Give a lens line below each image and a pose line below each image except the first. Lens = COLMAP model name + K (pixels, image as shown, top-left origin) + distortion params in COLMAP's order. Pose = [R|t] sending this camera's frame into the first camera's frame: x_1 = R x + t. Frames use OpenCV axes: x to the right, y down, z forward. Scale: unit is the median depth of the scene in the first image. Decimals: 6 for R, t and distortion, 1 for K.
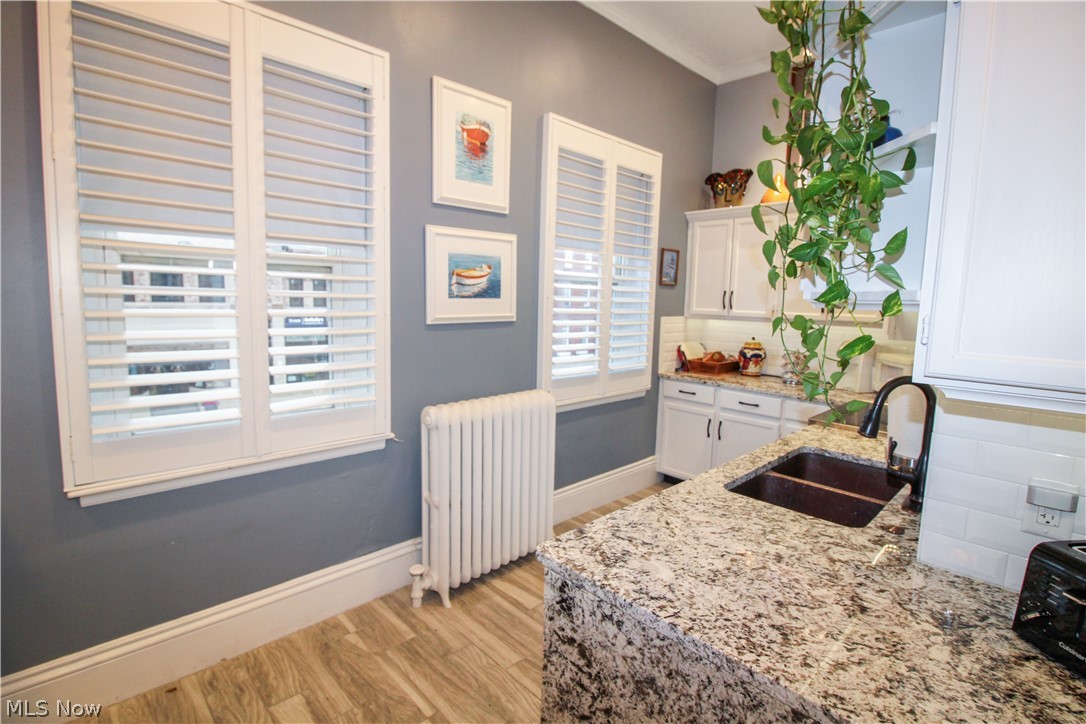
lens RADIAL K [[502.6, 0, 540.1], [0, 502.6, 357.1], [0, 0, 1]] dist [-0.000183, -0.012722]
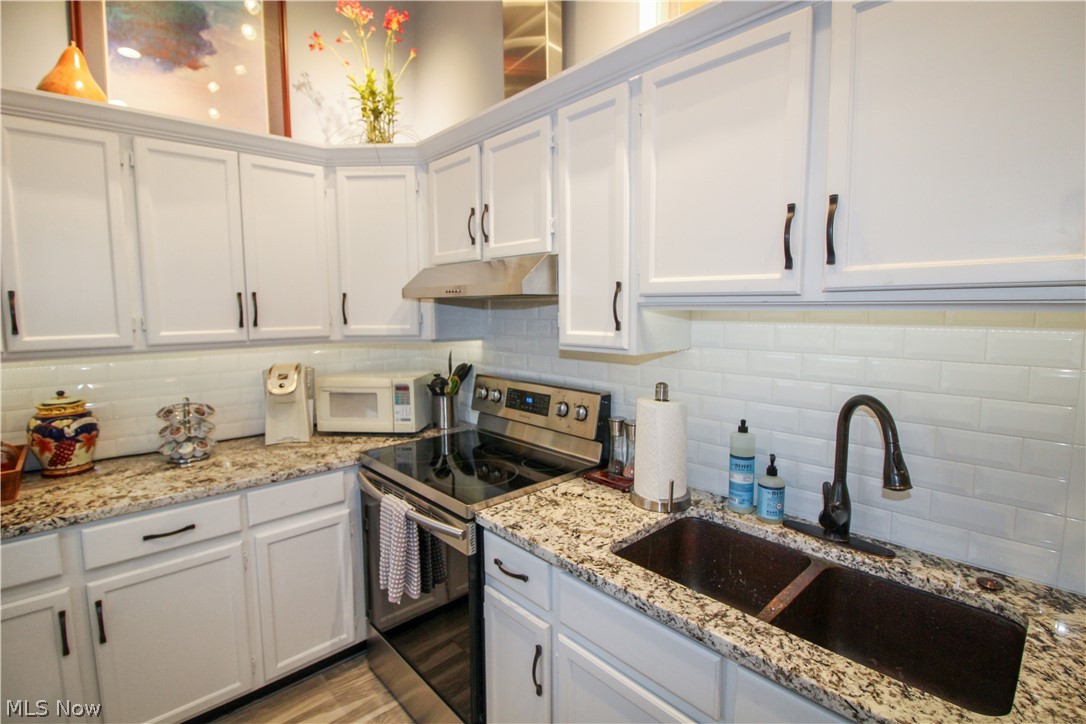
lens RADIAL K [[502.6, 0, 540.1], [0, 502.6, 357.1], [0, 0, 1]] dist [-0.000183, -0.012722]
pose [[0.009070, -0.115139, 0.993308, -0.013345], [0.129381, 0.985134, 0.113011, -0.071057], [-0.991554, 0.127490, 0.023832, 0.626139]]
